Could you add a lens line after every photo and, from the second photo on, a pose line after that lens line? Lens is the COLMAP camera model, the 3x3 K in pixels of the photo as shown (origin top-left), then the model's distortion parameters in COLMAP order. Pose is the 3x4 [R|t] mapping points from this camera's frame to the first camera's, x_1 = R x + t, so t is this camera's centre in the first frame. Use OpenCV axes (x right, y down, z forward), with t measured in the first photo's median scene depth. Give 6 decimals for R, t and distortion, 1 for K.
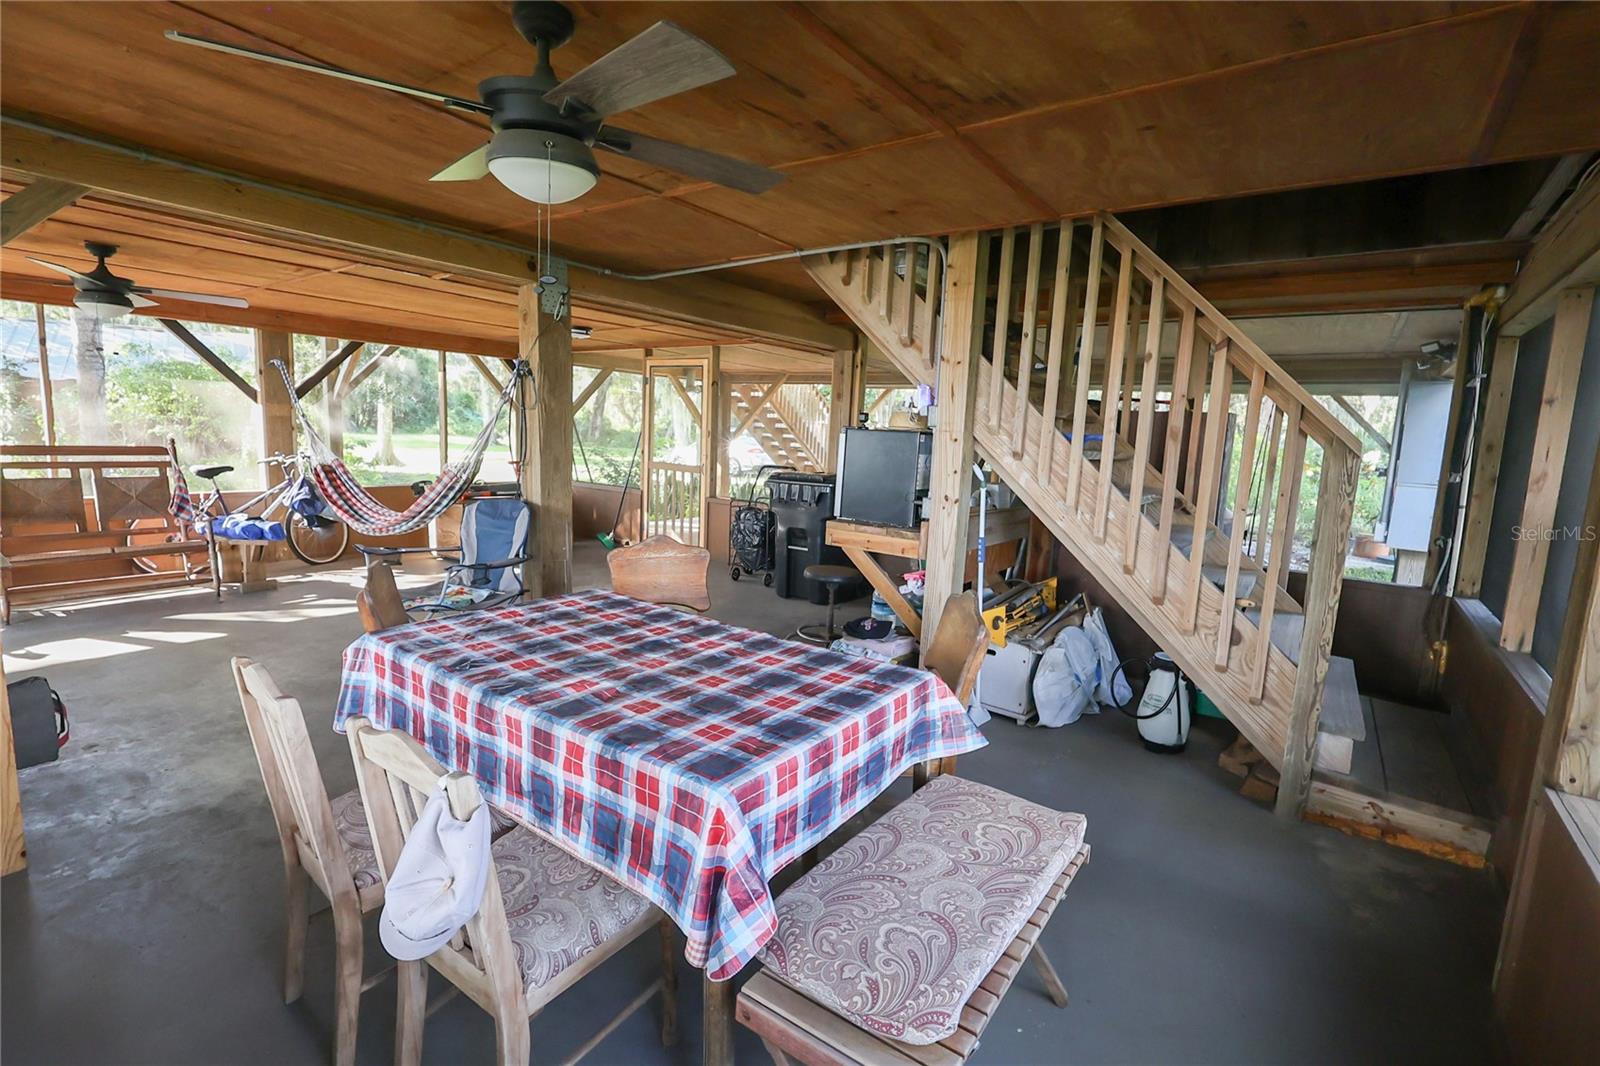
lens RADIAL K [[738.4, 0, 791.1], [0, 738.4, 533.5], [0, 0, 1]] dist [-0.003611, 0.000361]
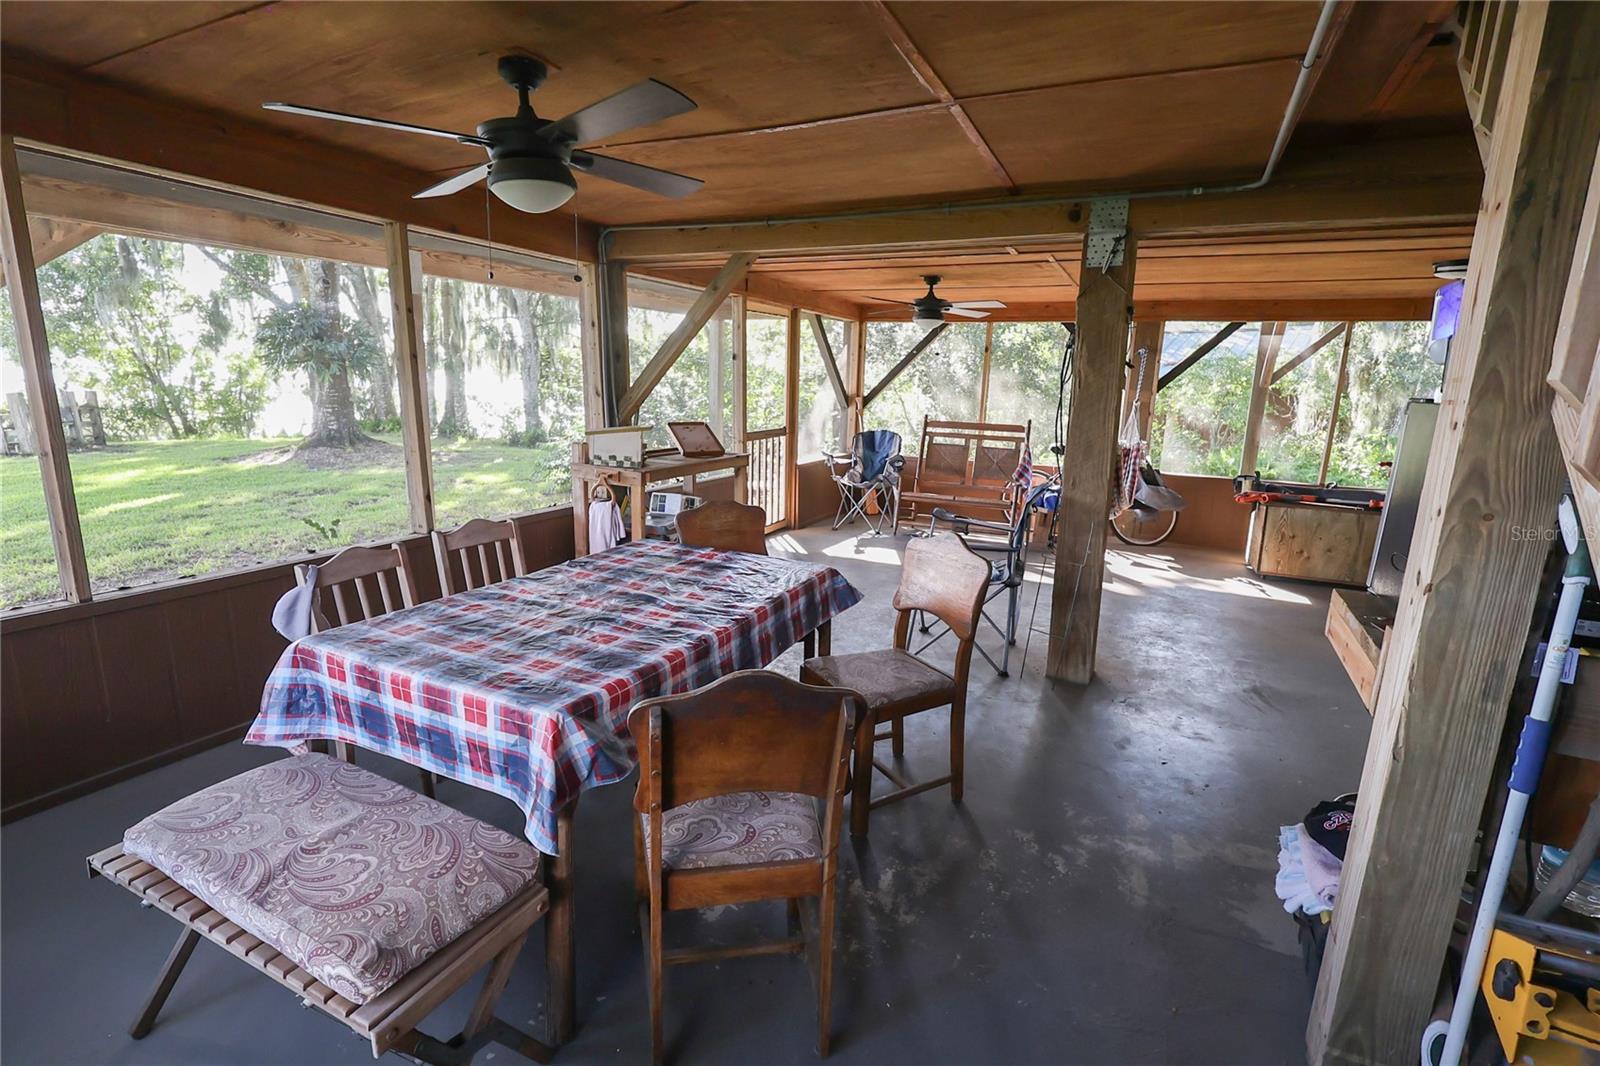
lens RADIAL K [[738.4, 0, 791.1], [0, 738.4, 533.5], [0, 0, 1]] dist [-0.003611, 0.000361]
pose [[0.167853, 0.162412, -0.972341, 0.605746], [-0.158911, 0.977894, 0.135907, -0.081523], [0.972920, 0.131703, 0.189951, 0.703814]]
